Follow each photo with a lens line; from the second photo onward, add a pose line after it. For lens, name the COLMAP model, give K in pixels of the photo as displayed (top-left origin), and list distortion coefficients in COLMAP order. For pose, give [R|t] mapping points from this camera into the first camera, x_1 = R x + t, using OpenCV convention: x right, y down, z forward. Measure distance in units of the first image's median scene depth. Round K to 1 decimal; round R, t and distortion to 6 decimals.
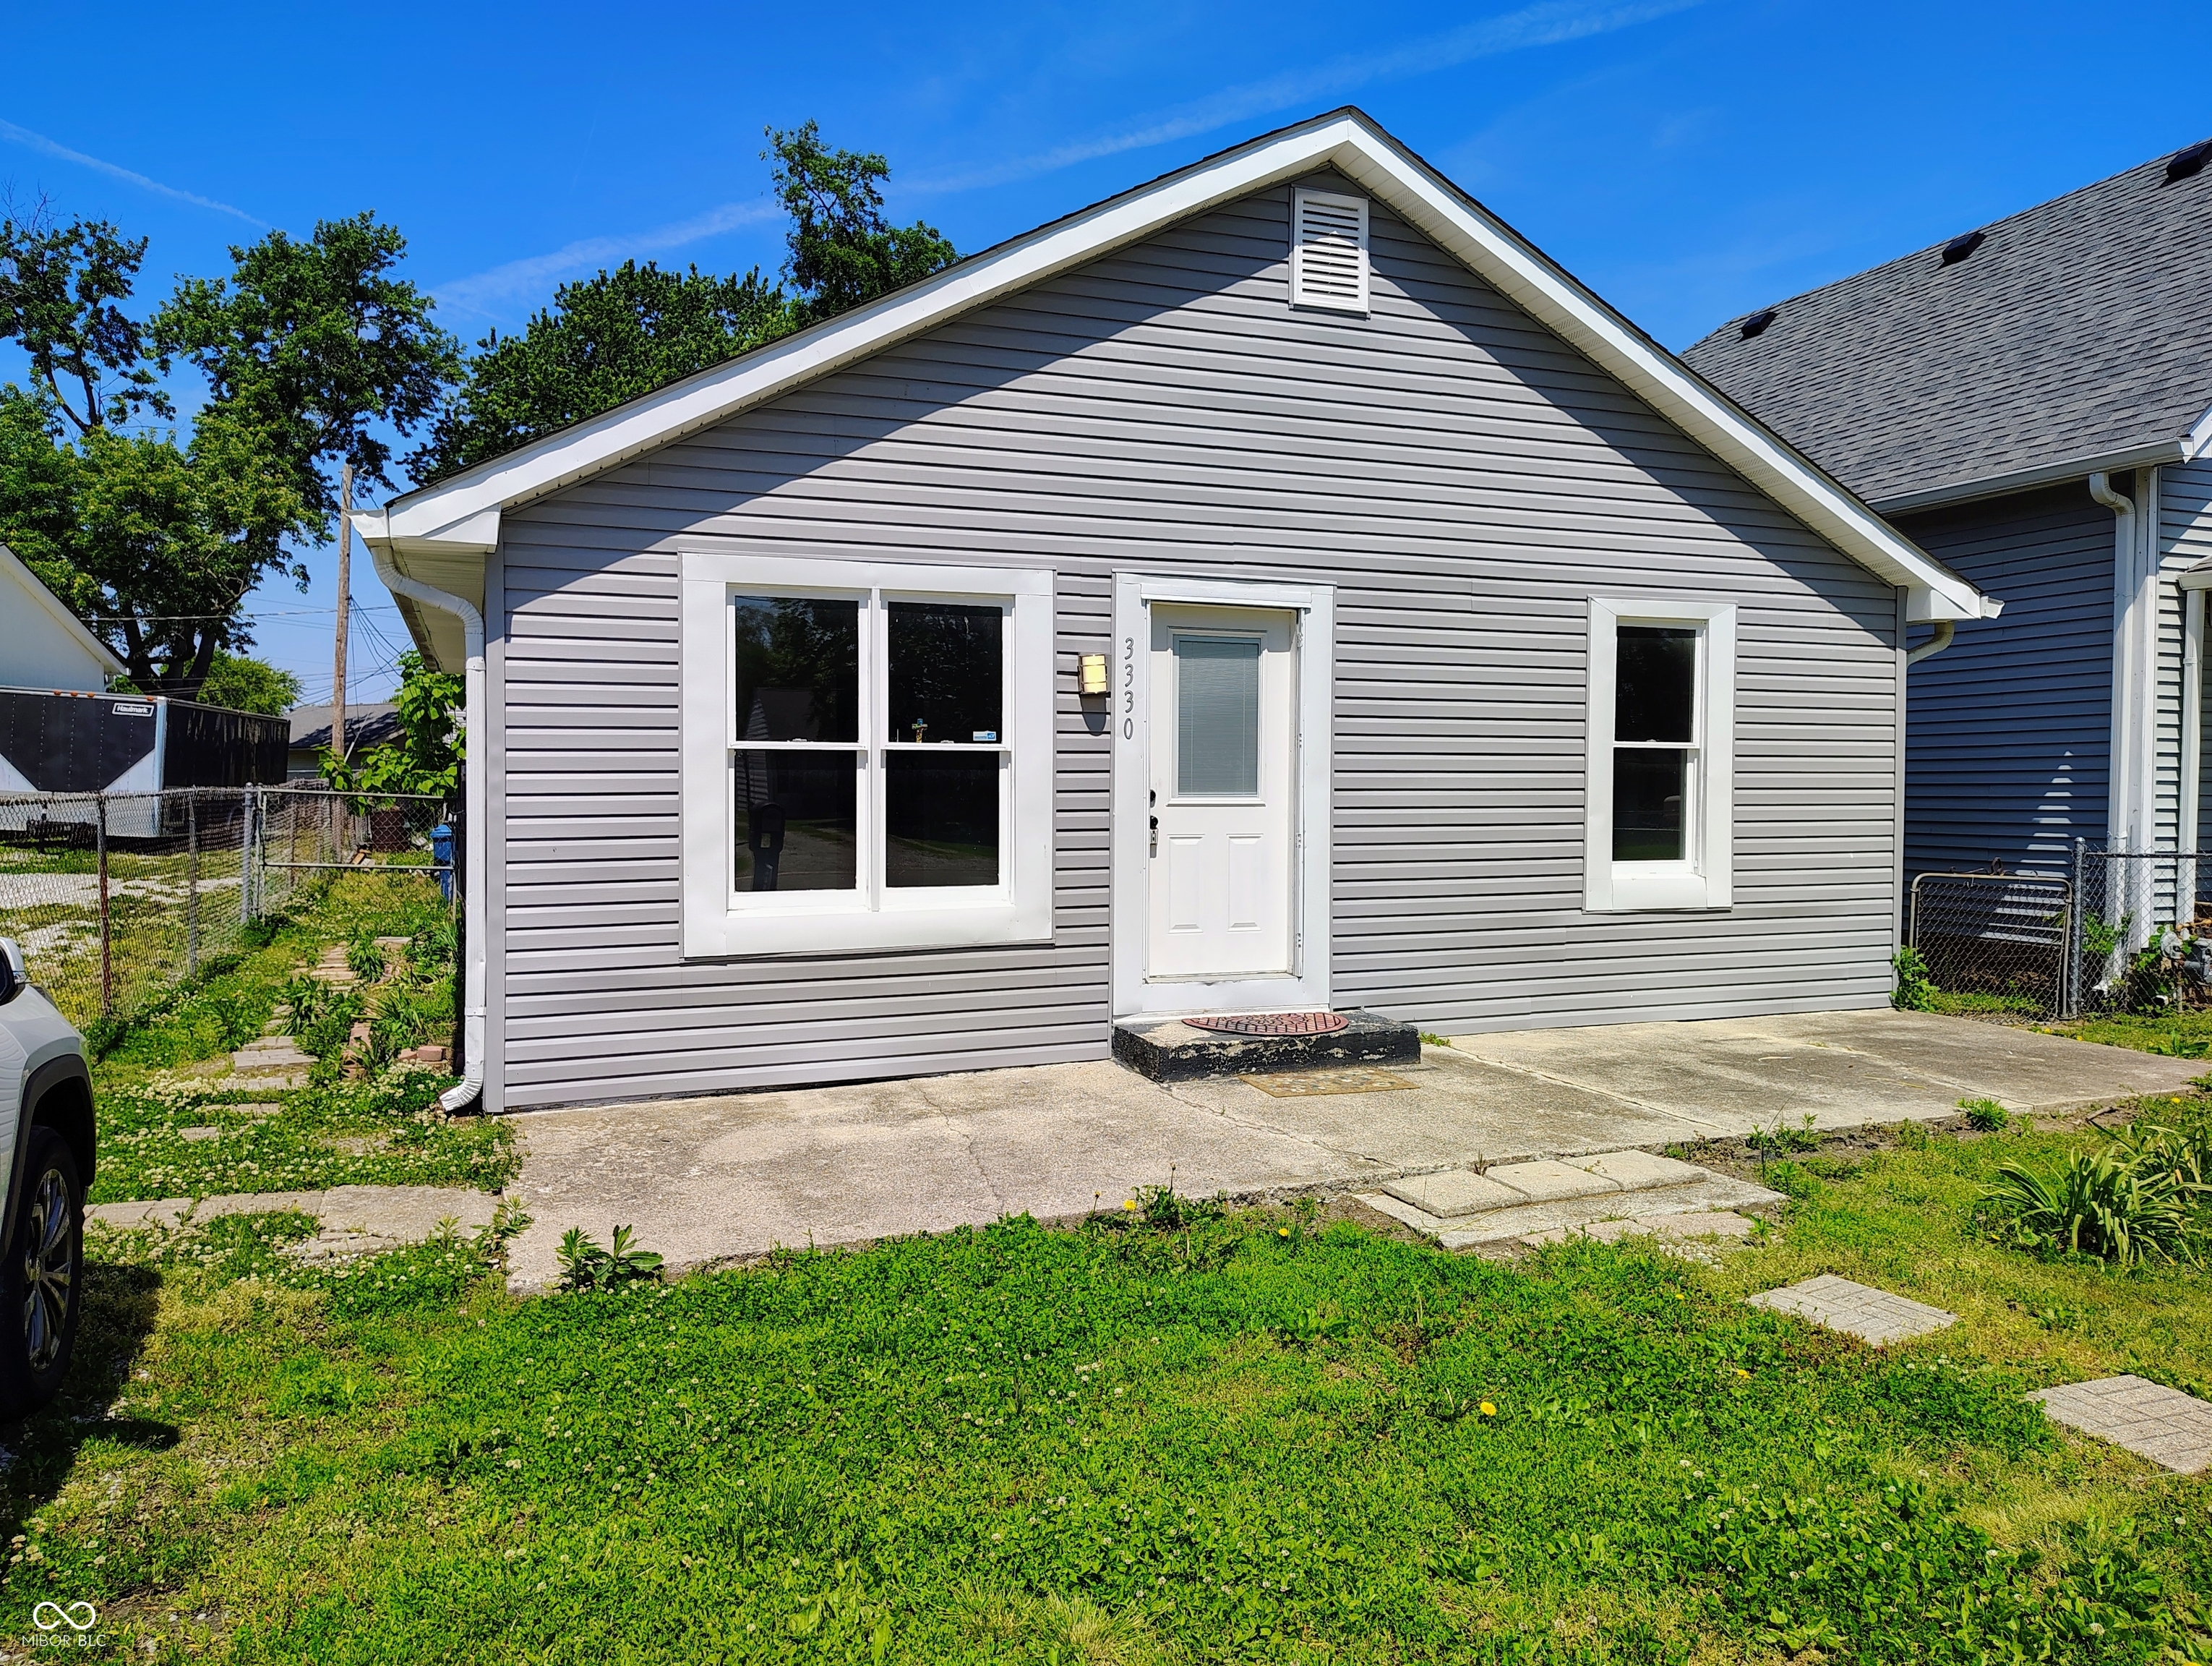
lens RADIAL K [[1542.2, 0, 1103.5], [0, 1542.2, 837.6], [0, 0, 1]] dist [0.029807, -0.038726]
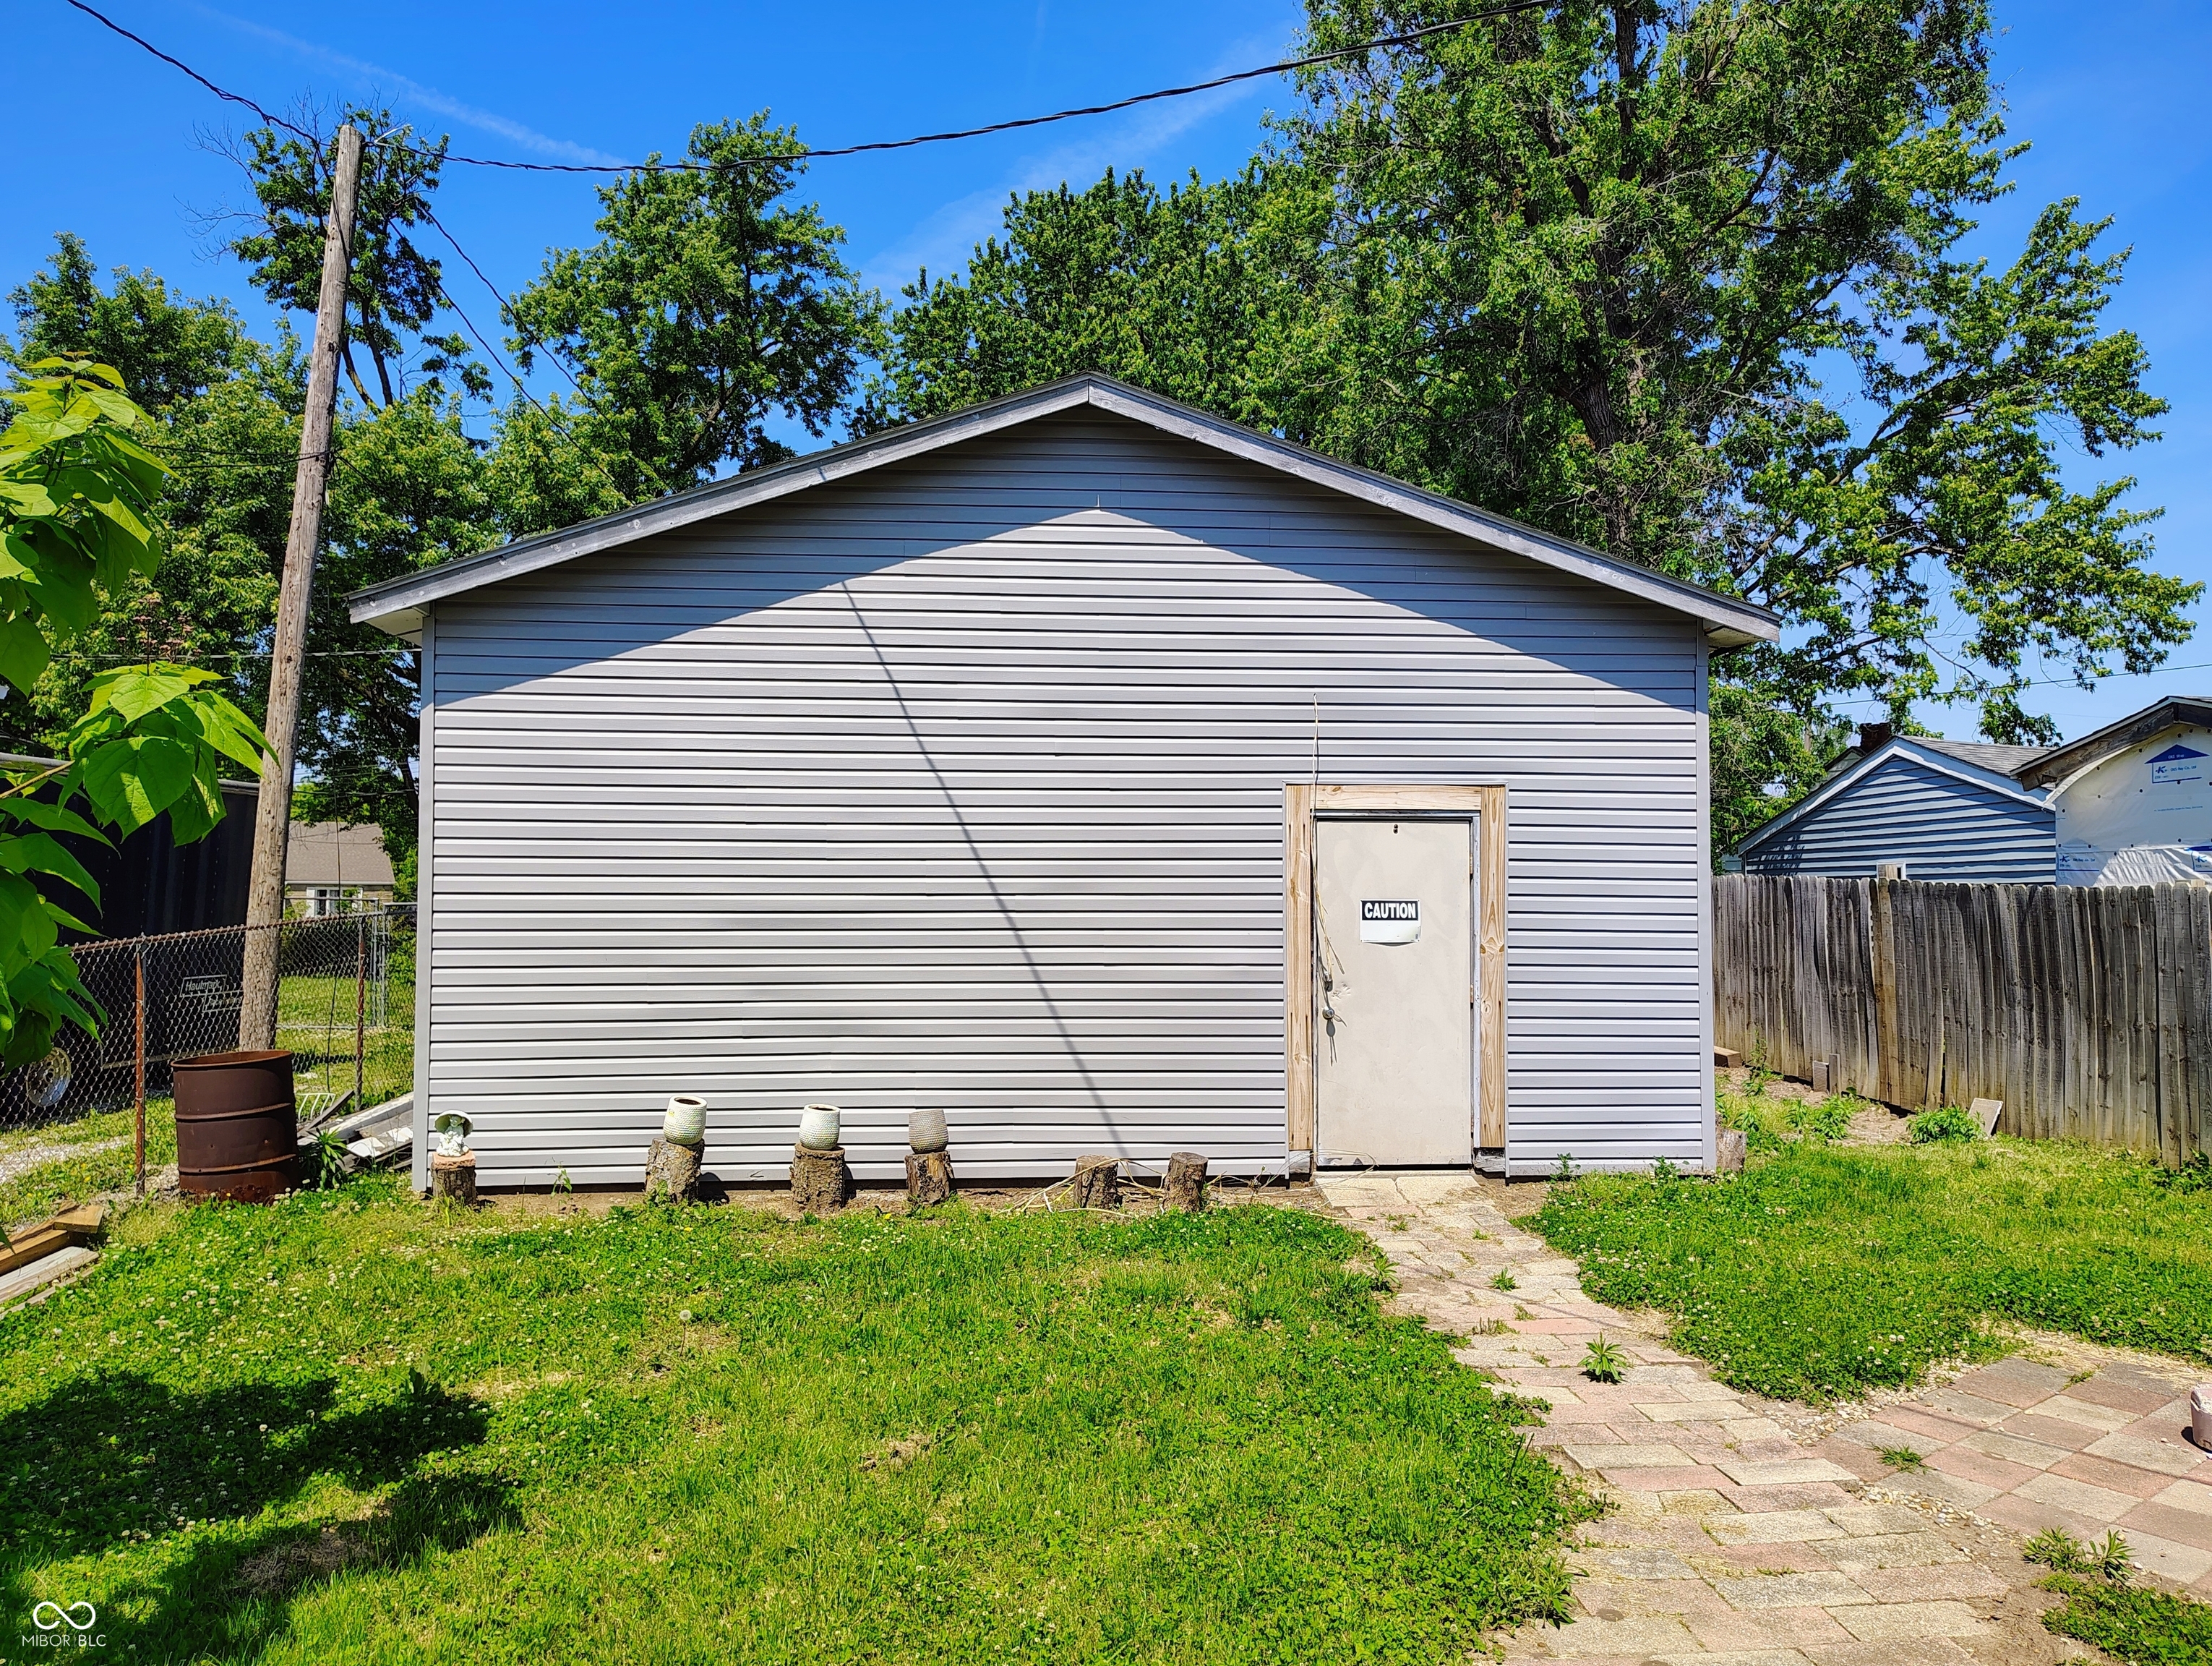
lens RADIAL K [[1542.2, 0, 1105.2], [0, 1542.2, 828.2], [0, 0, 1]] dist [0.029807, -0.038726]
pose [[0.951708, -0.013582, -0.306703, -0.101672], [-0.010345, 0.997035, -0.076251, -0.019144], [0.306829, 0.075742, 0.948746, 0.378274]]
